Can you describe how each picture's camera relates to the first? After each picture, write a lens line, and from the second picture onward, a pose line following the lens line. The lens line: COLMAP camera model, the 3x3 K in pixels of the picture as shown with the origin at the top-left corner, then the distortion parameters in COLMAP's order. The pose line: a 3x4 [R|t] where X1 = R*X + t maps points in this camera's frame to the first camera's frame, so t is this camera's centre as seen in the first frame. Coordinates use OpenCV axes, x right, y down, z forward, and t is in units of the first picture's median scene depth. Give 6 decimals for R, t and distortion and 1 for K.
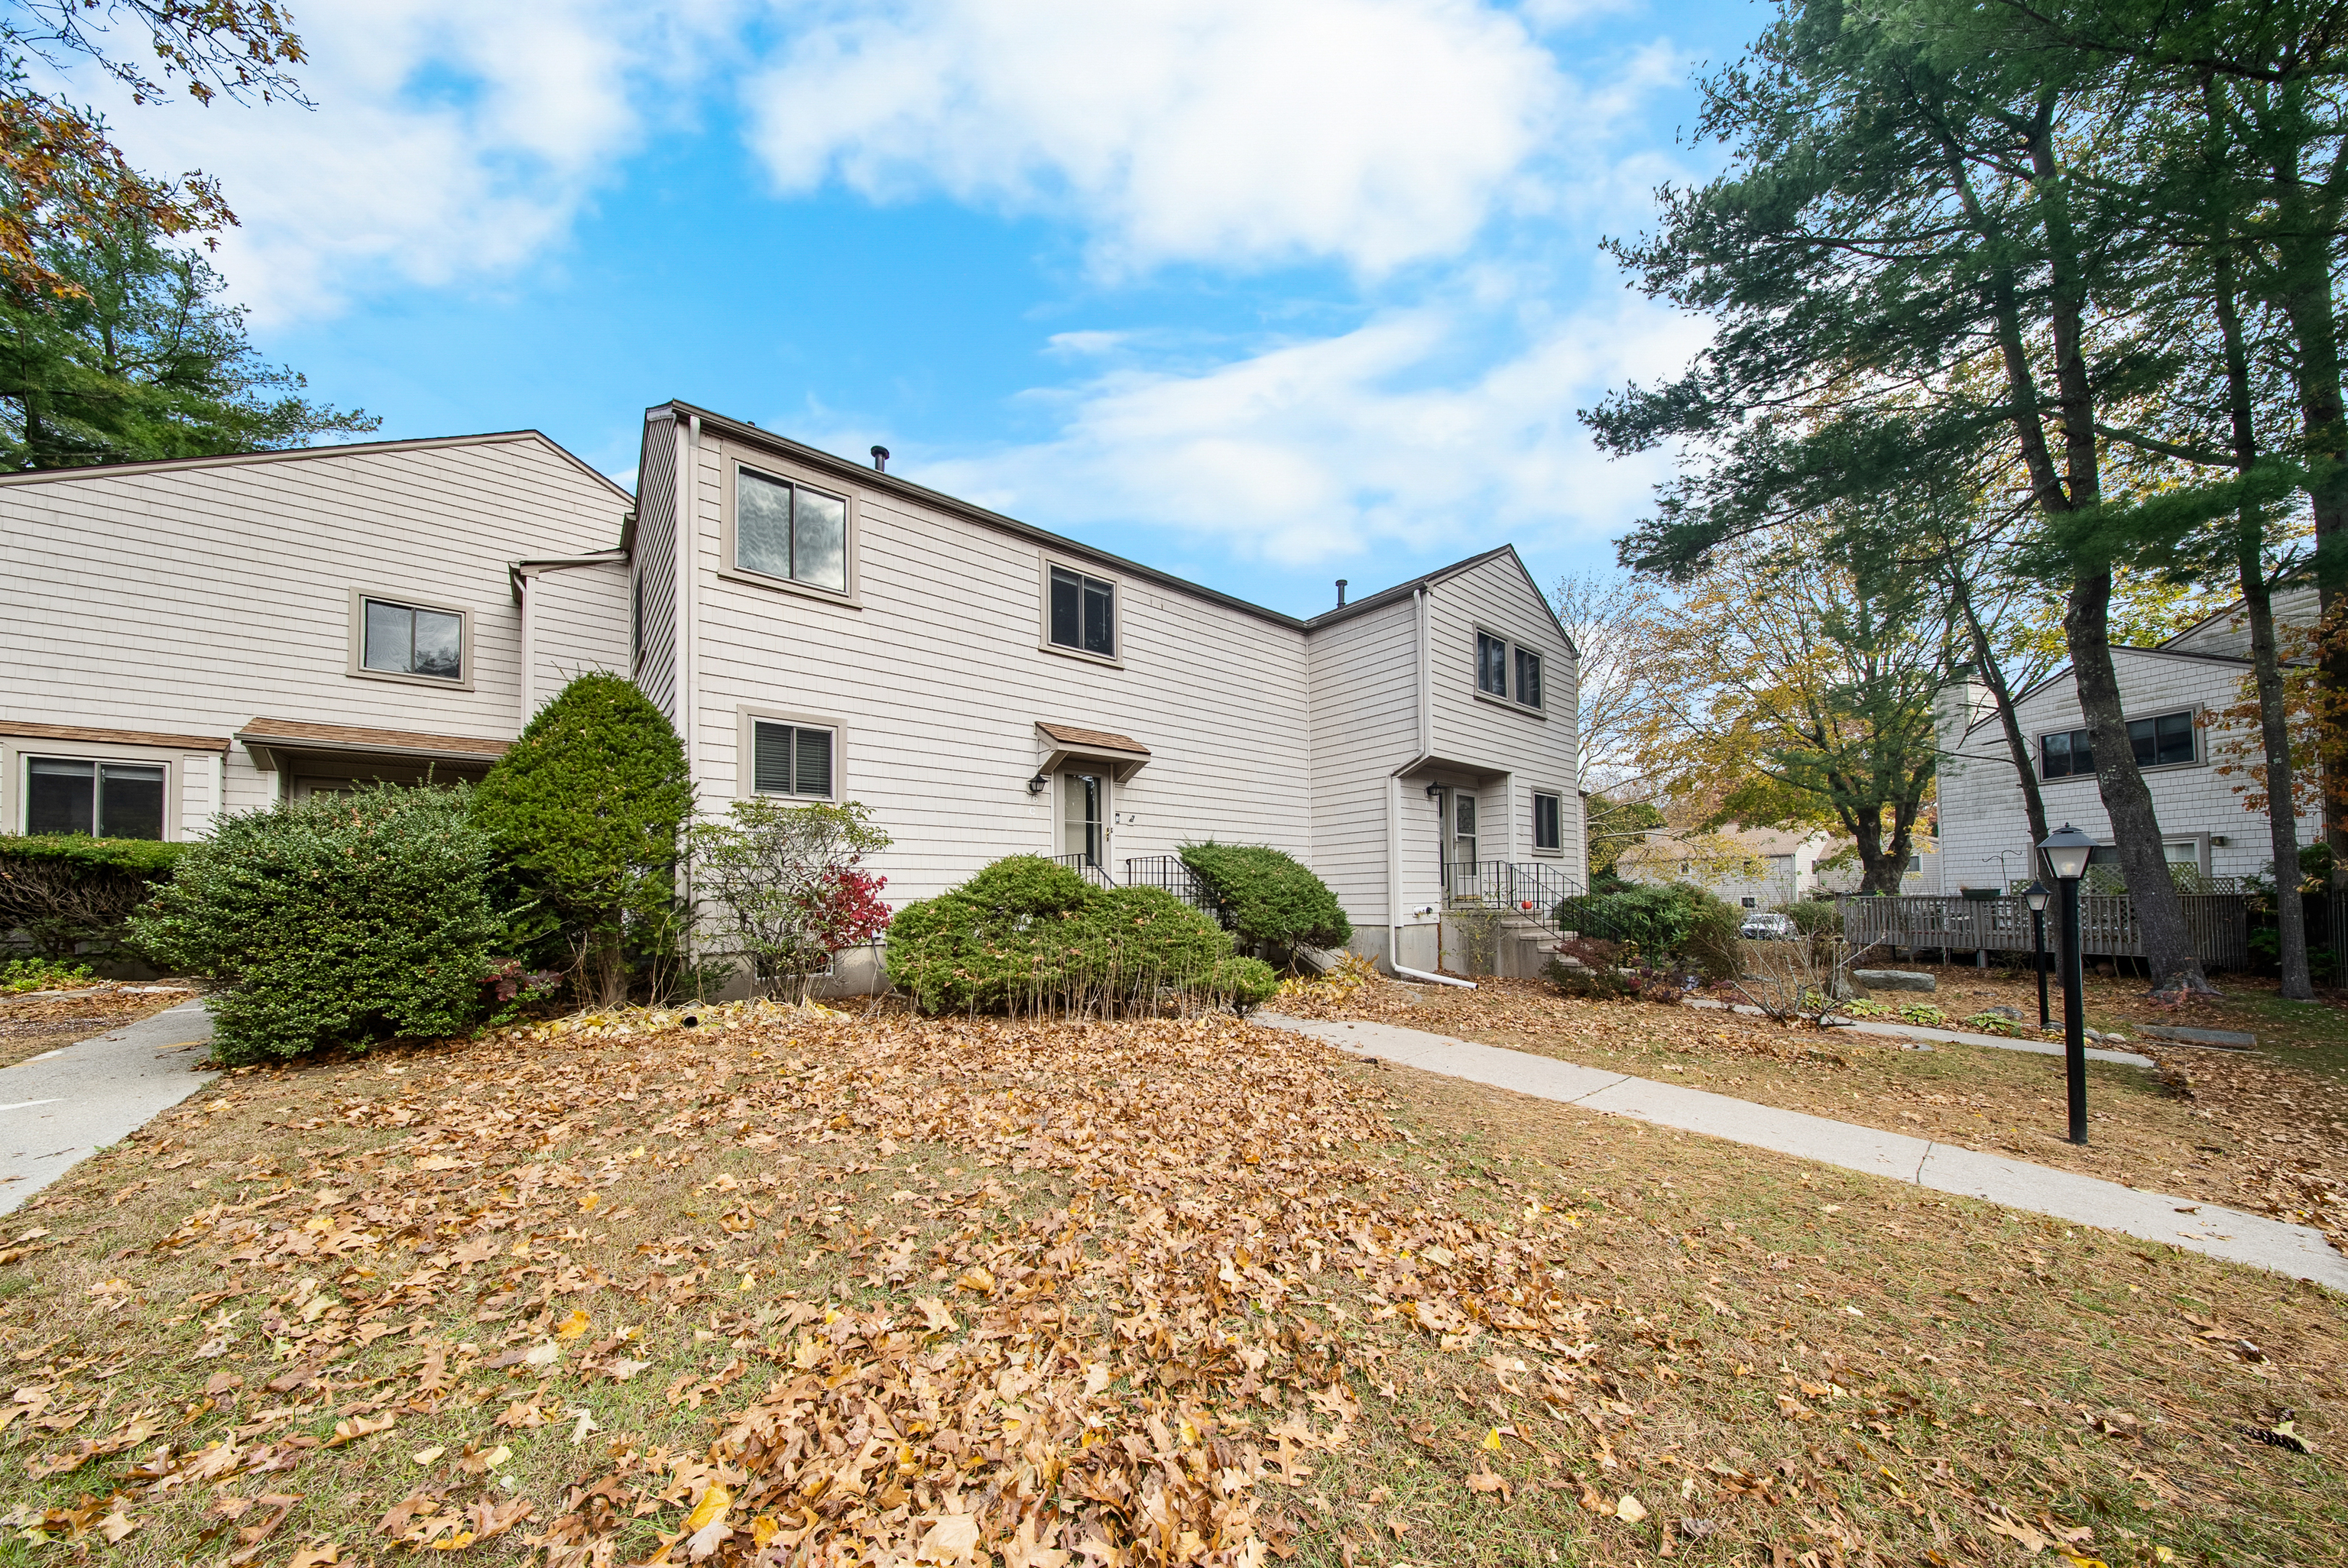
lens RADIAL K [[693.1, 0, 1143.4], [0, 693.1, 874.1], [0, 0, 1]] dist [-0.004813, -0.000026]
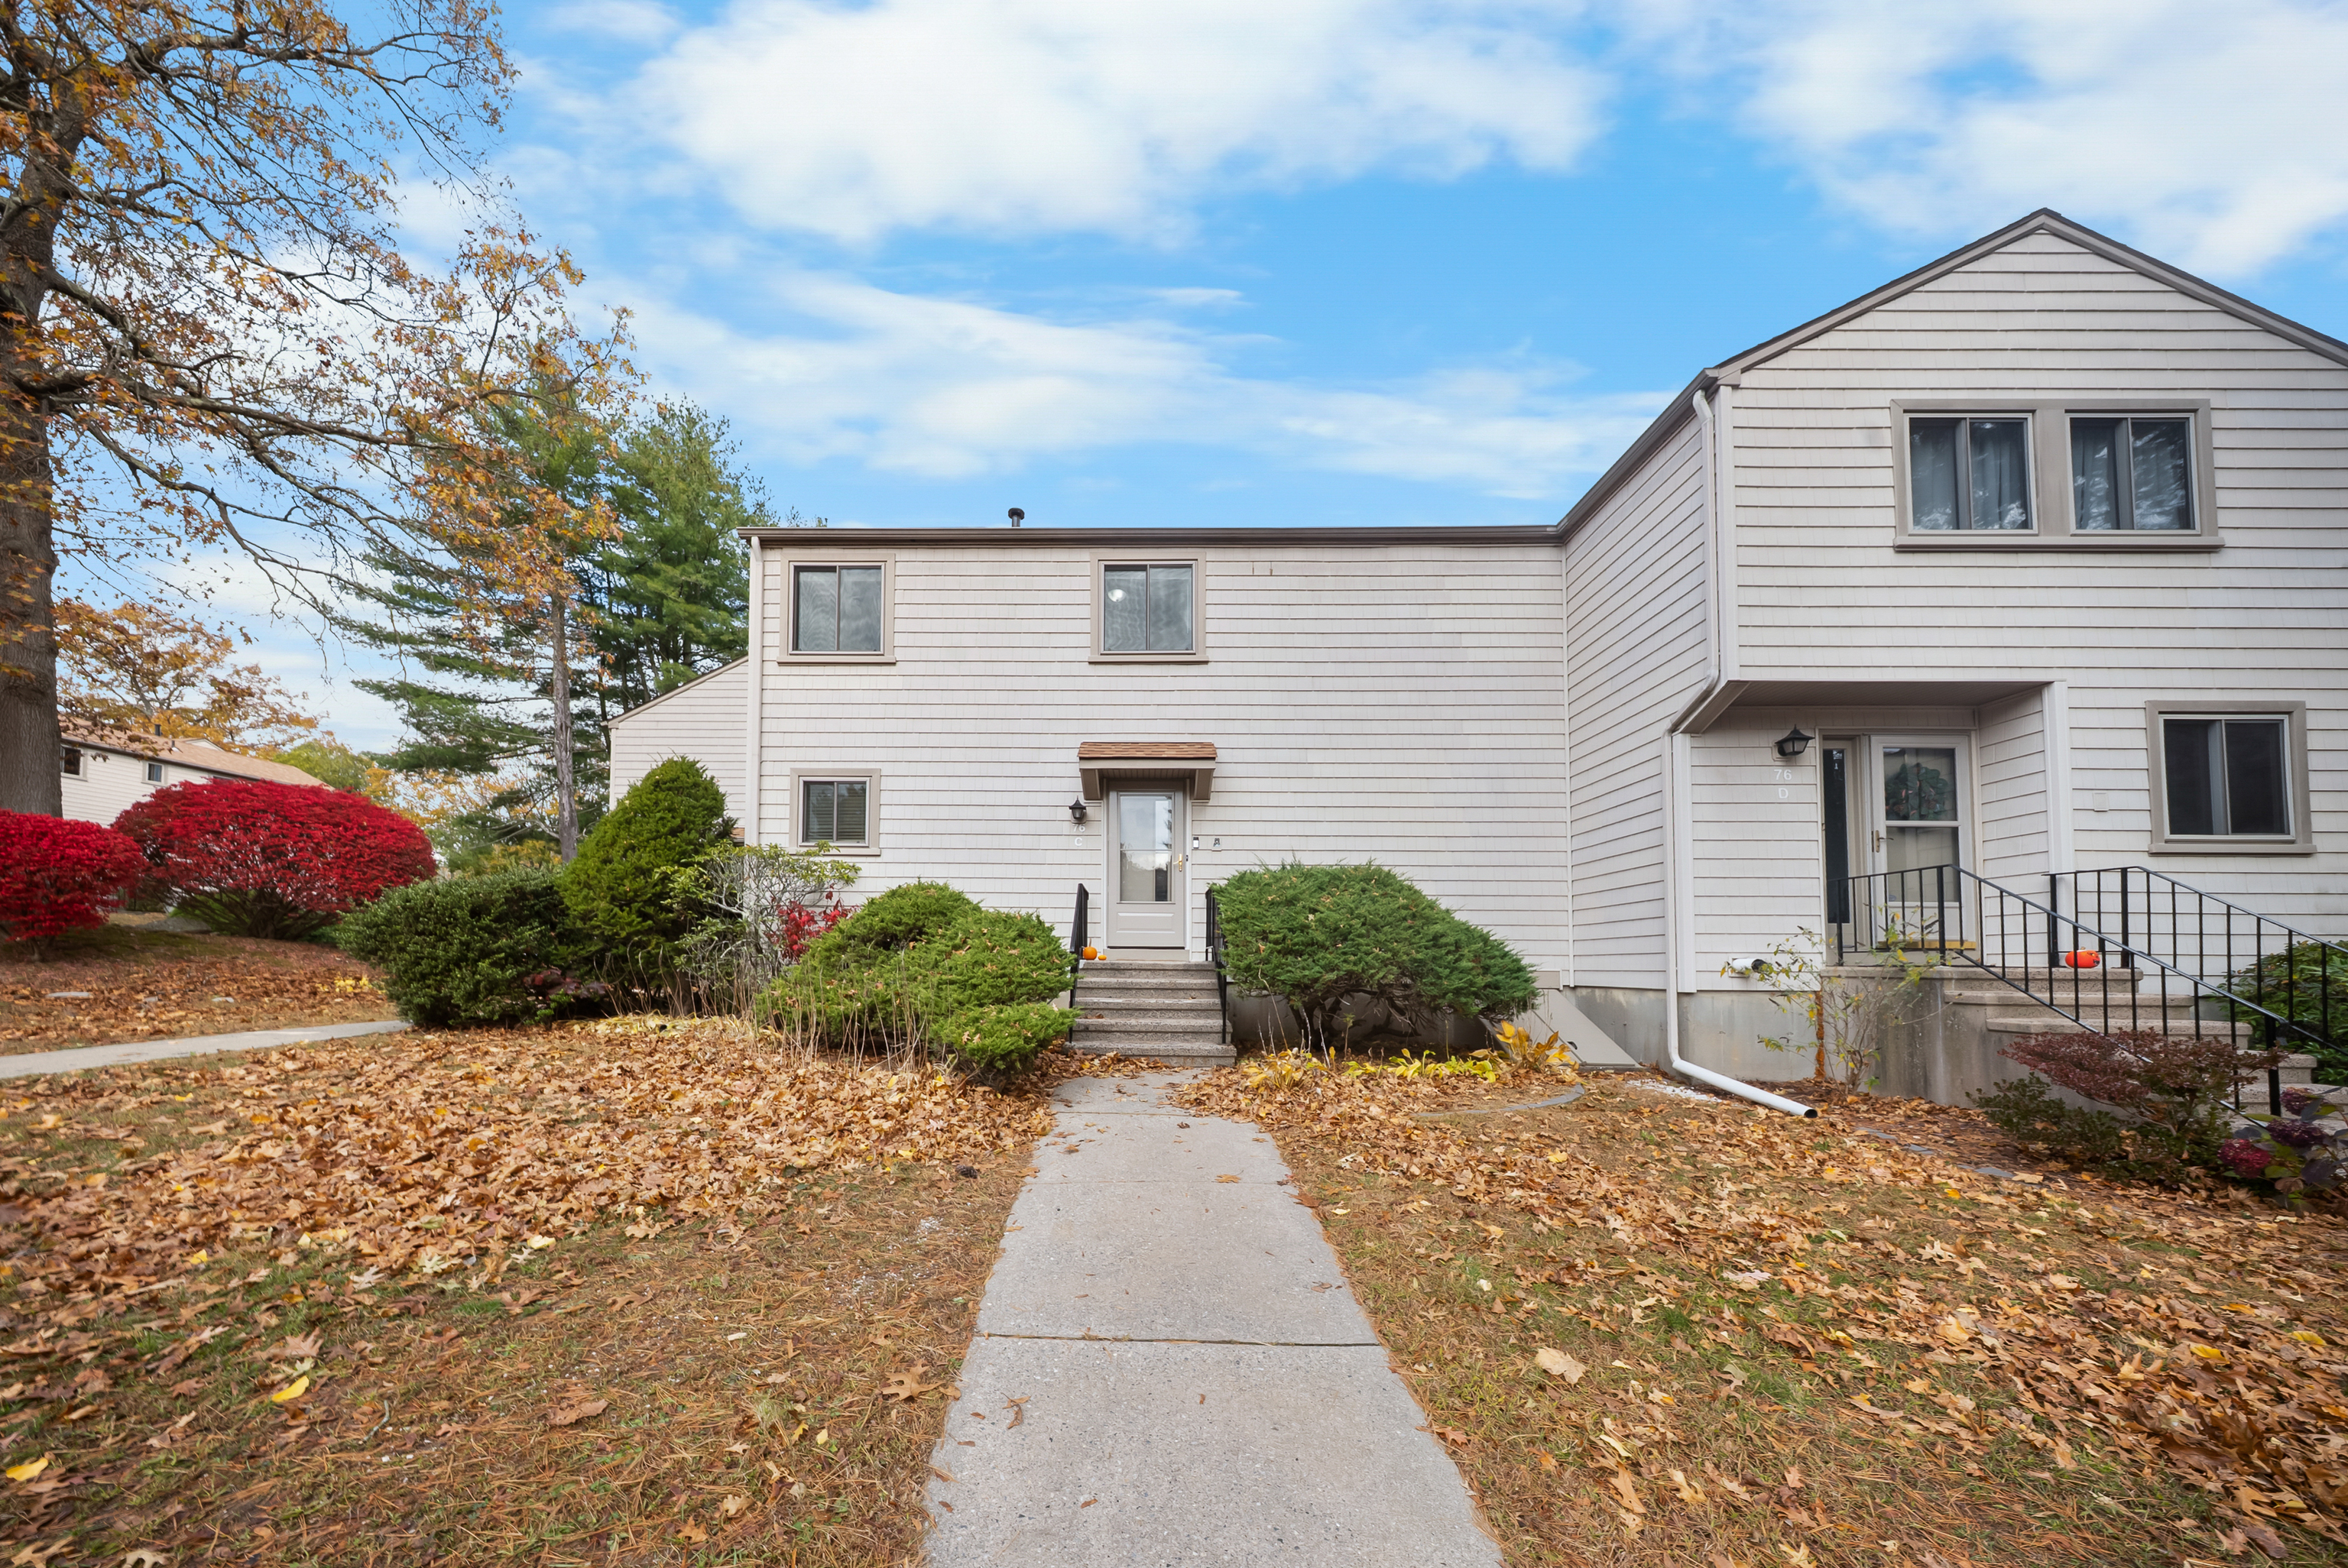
lens RADIAL K [[693.1, 0, 1128.8], [0, 693.1, 933.9], [0, 0, 1]] dist [-0.004813, -0.000026]
pose [[0.788086, -0.007410, -0.615521, 0.413836], [0.008588, 0.999963, -0.001044, 0.028056], [0.615505, -0.004463, 0.788120, 0.302946]]
